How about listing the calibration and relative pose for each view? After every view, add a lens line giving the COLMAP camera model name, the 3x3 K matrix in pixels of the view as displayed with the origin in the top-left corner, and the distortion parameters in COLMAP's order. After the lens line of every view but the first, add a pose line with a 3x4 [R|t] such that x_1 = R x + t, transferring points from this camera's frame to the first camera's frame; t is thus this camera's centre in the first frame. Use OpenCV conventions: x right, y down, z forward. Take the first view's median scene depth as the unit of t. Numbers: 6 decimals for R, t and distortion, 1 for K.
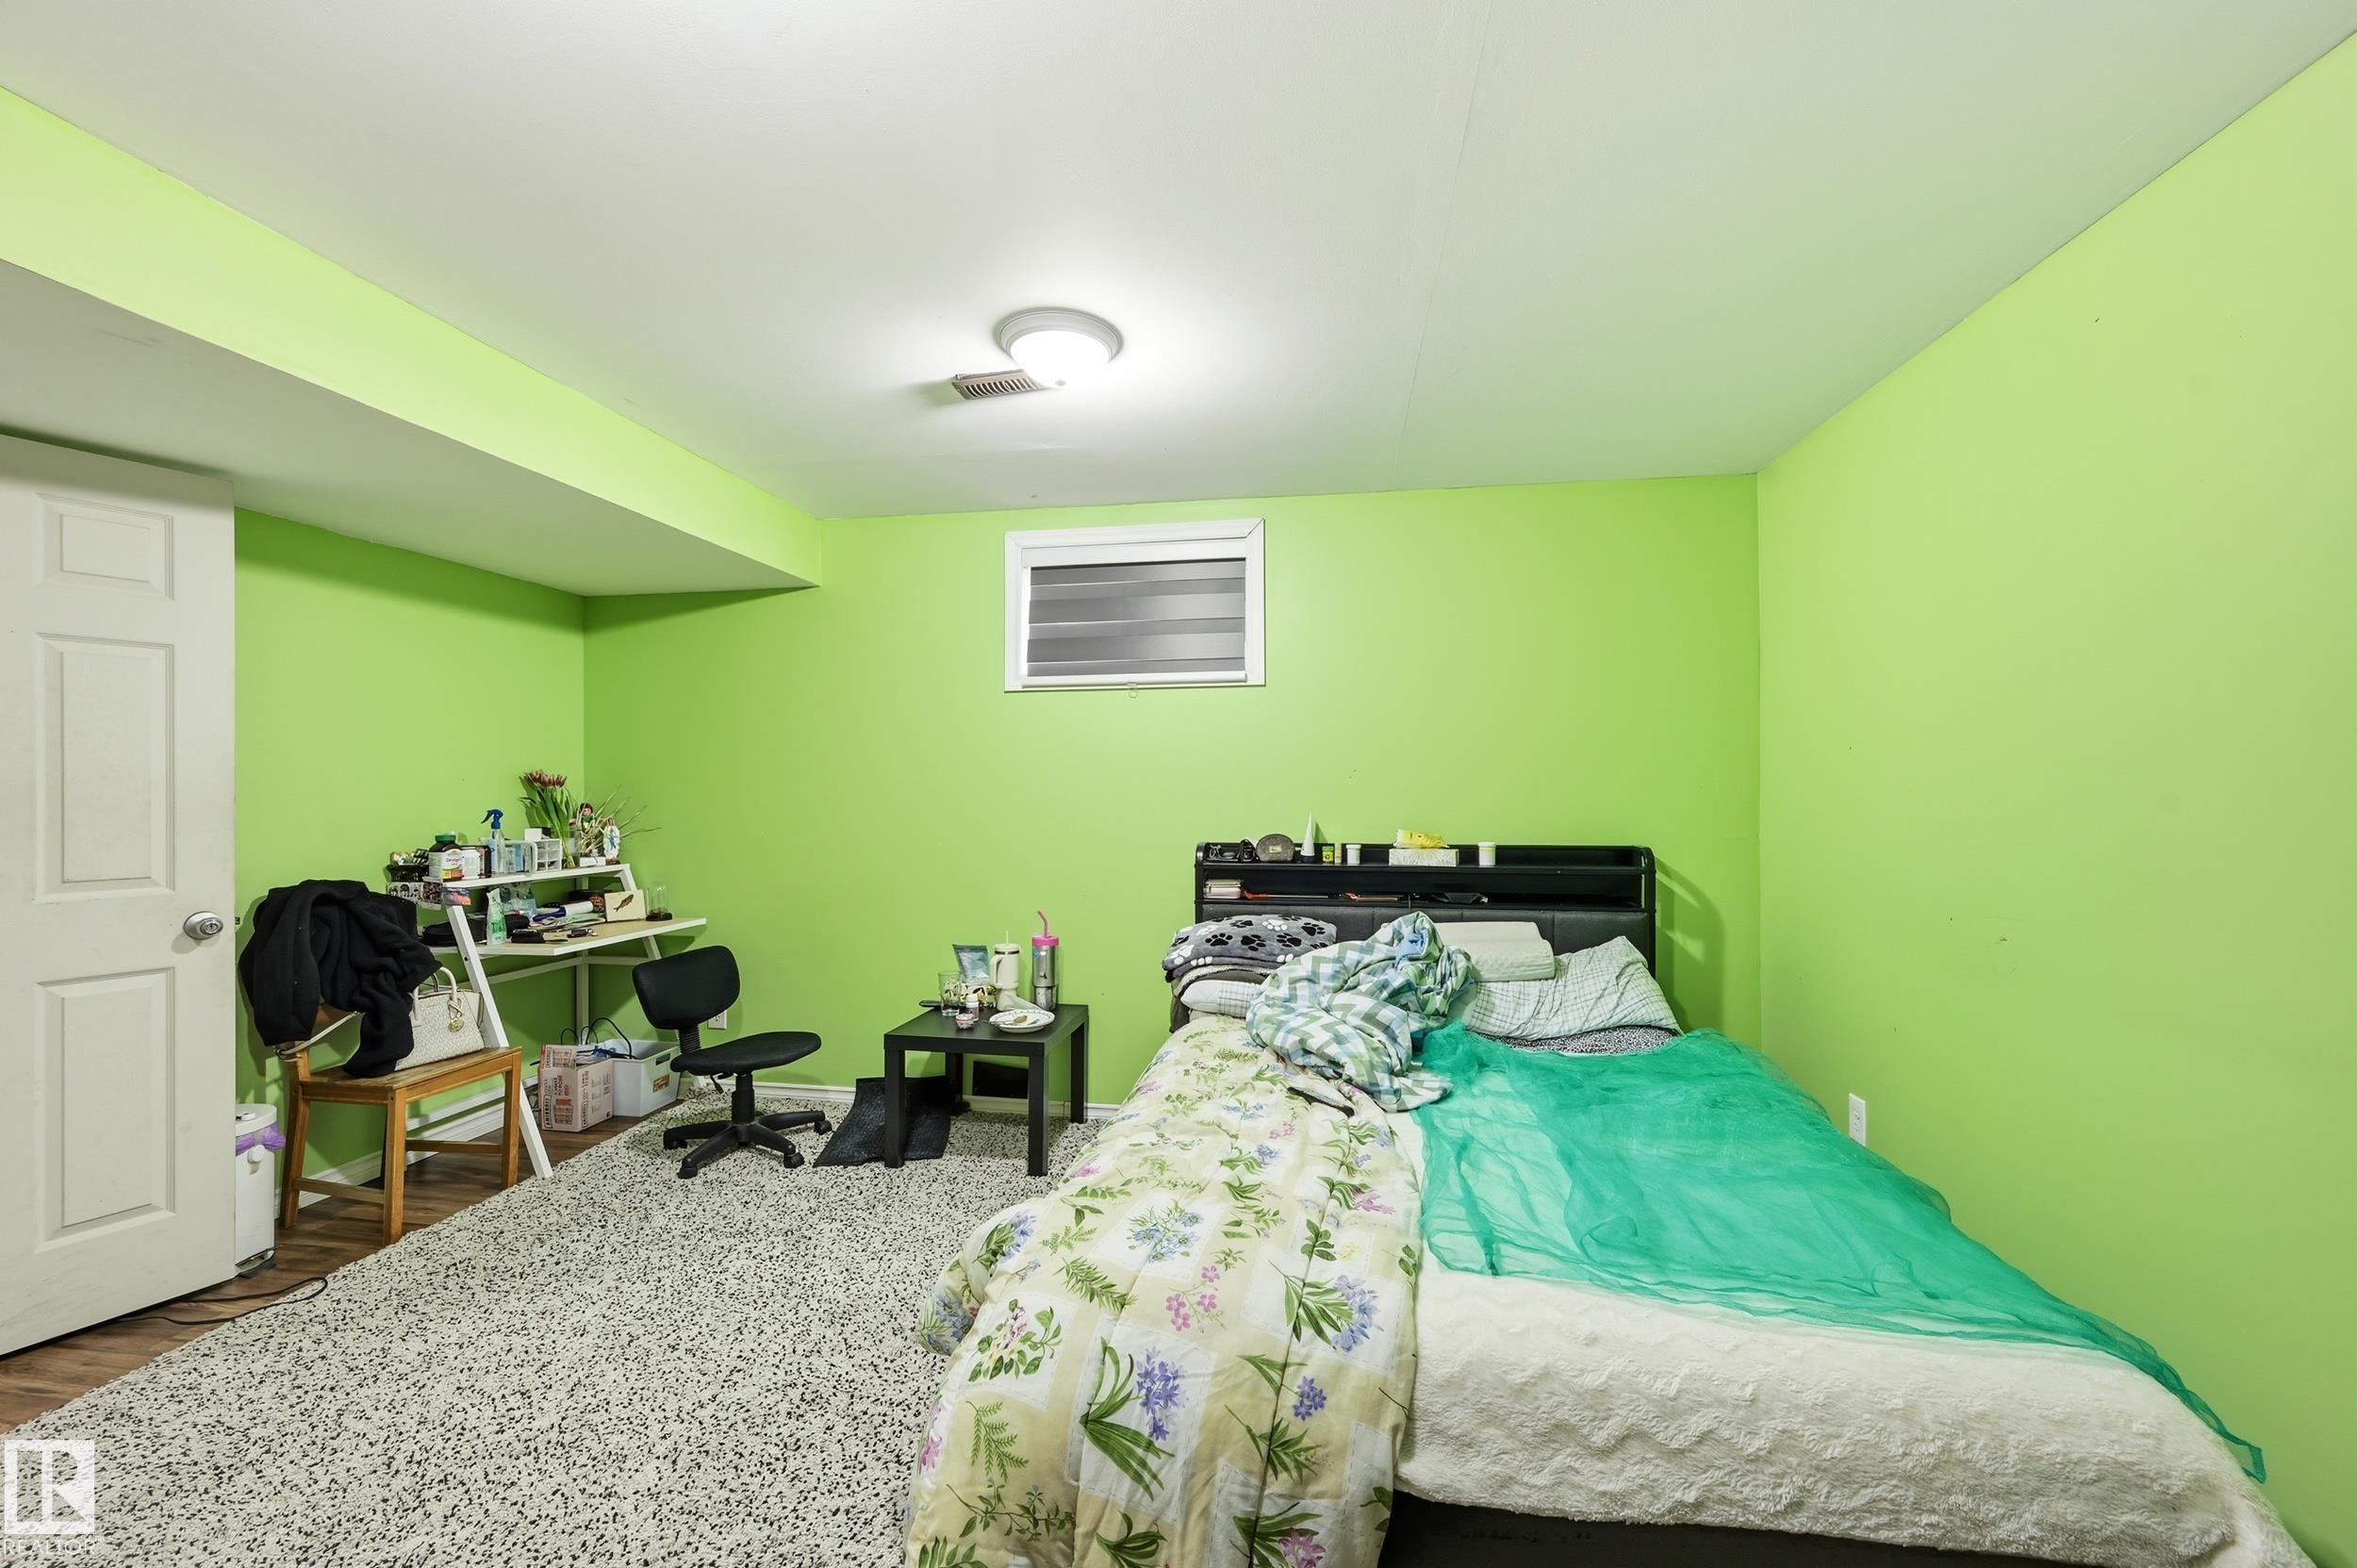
lens RADIAL K [[939.6, 0, 1180.5], [0, 939.6, 782.0], [0, 0, 1]] dist [0.000762, 0.000738]
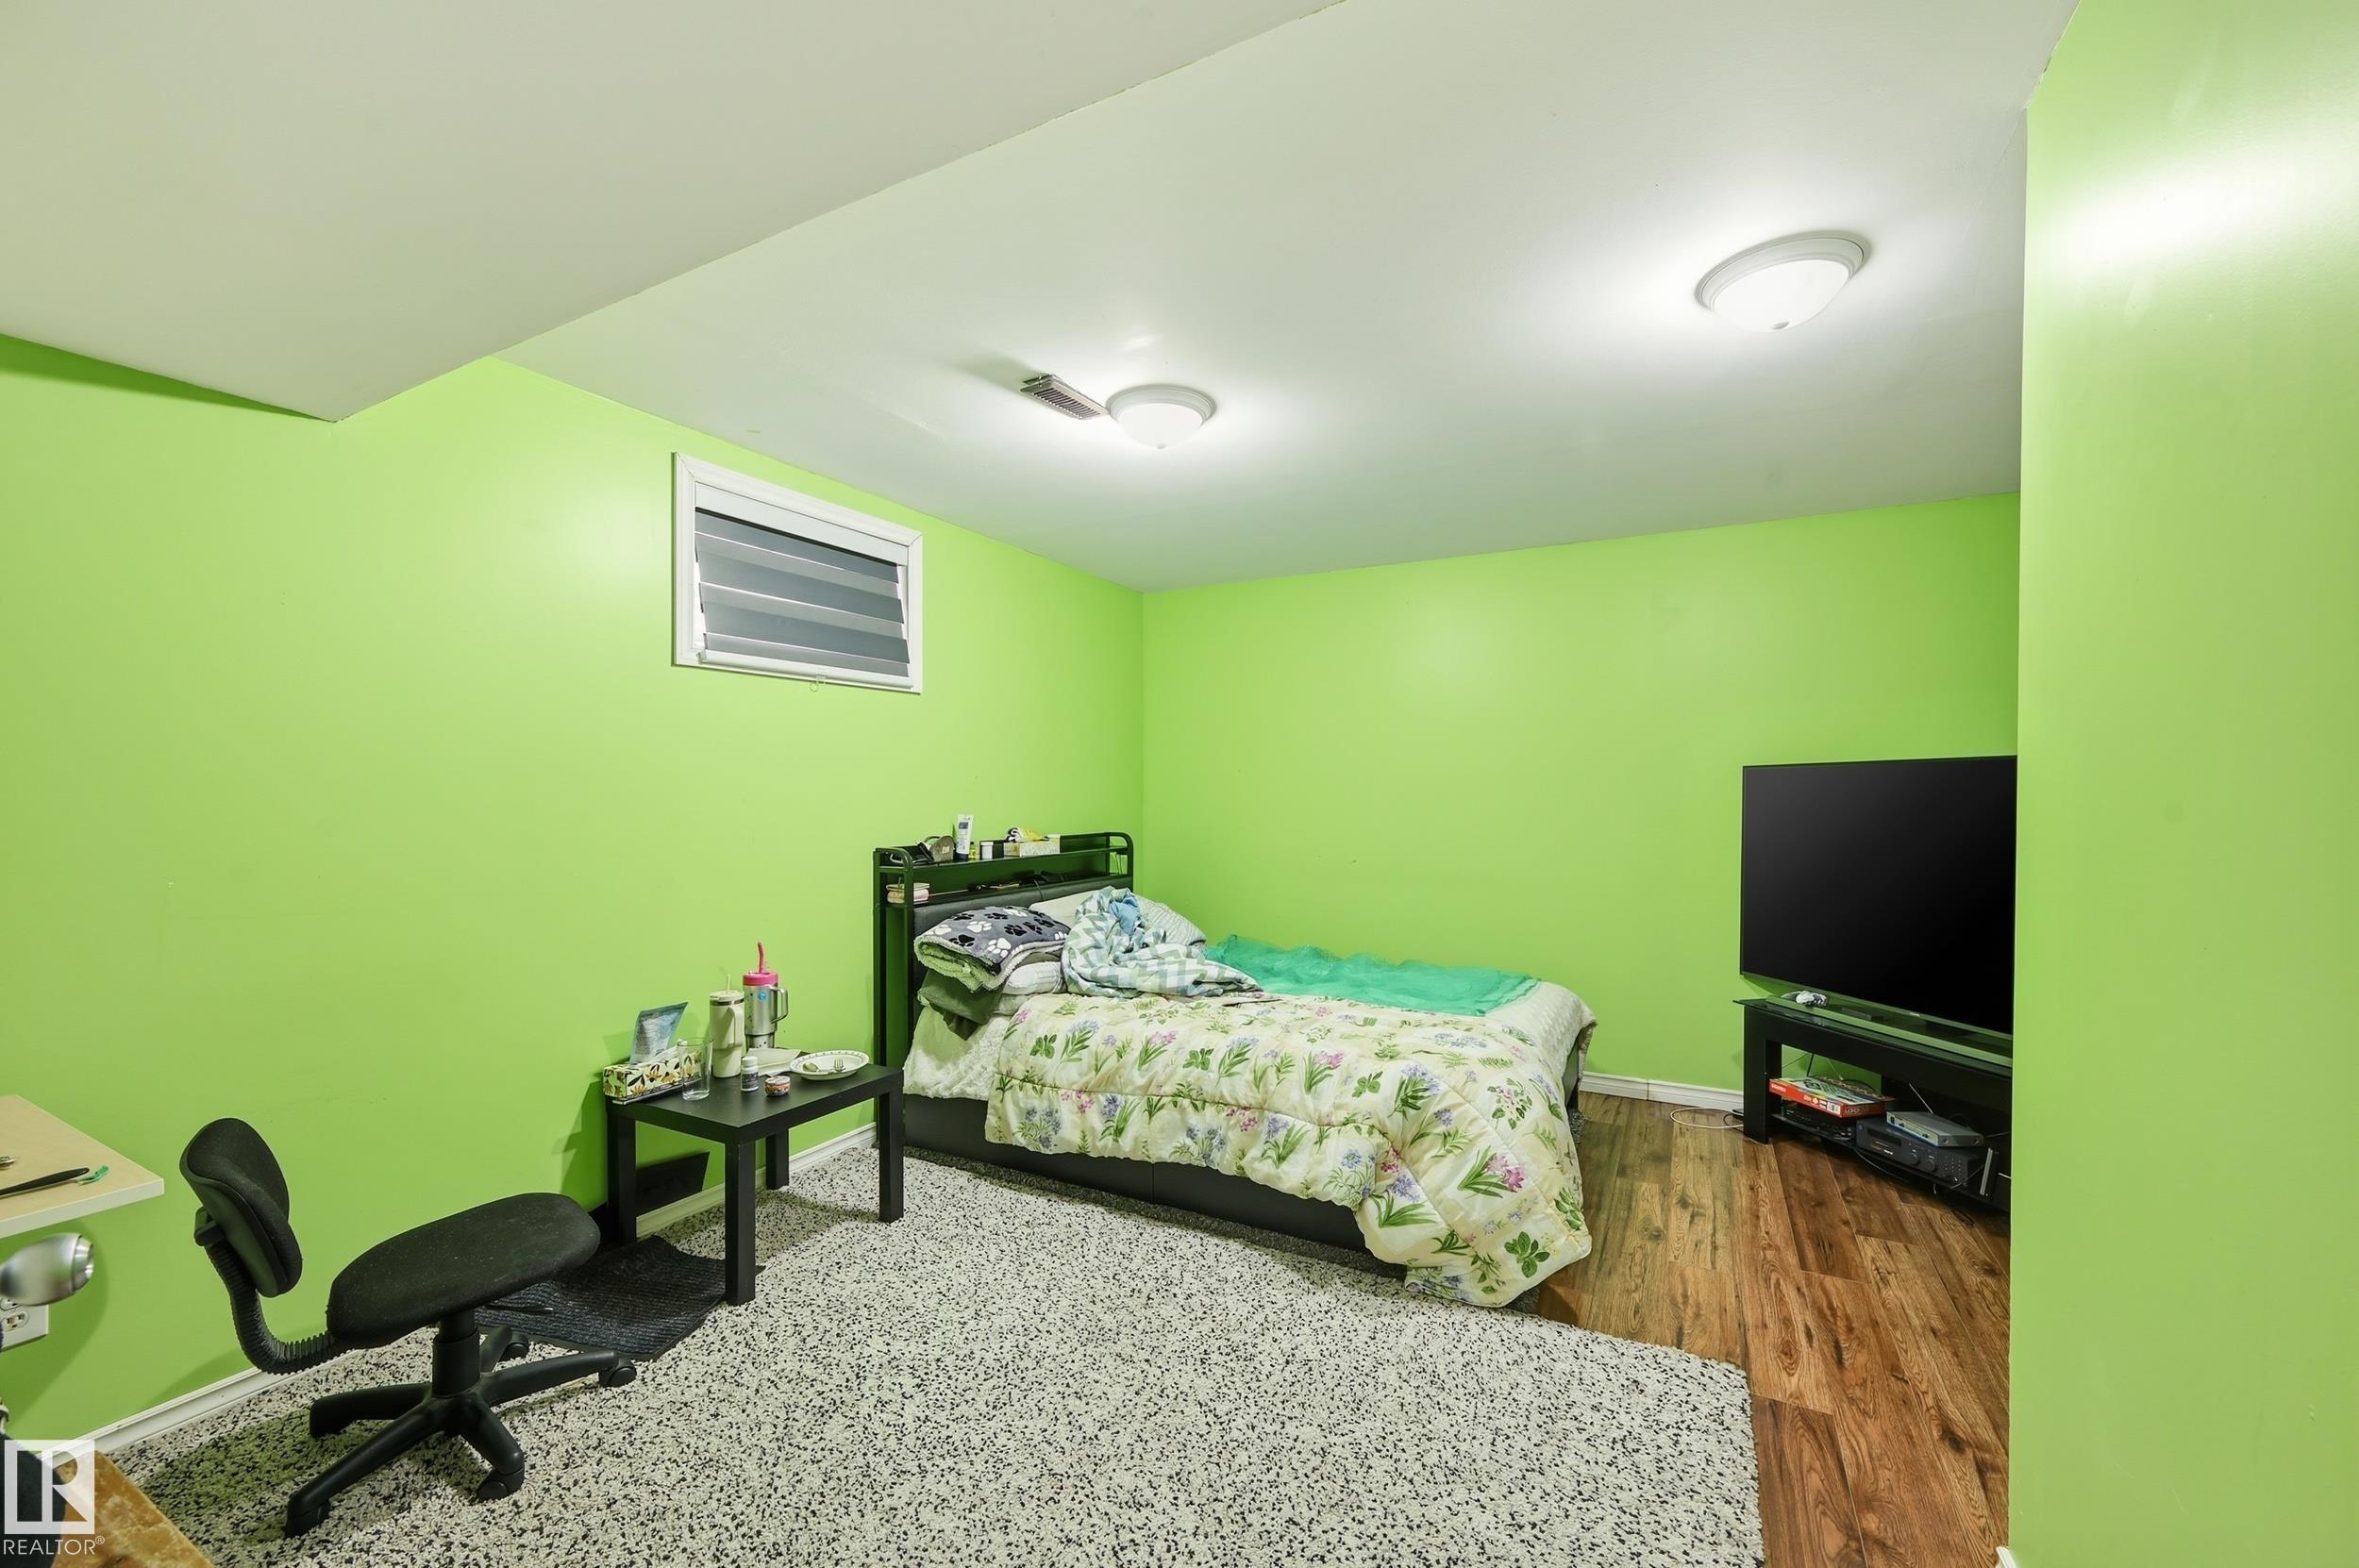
lens RADIAL K [[940.3, 0, 1177.4], [0, 940.3, 797.6], [0, 0, 1]] dist [0.000762, 0.000738]
pose [[0.325717, -0.002637, 0.945464, -0.867235], [-0.010231, 0.999928, 0.006313, 0.002485], [-0.945412, -0.011729, 0.325667, 0.422804]]
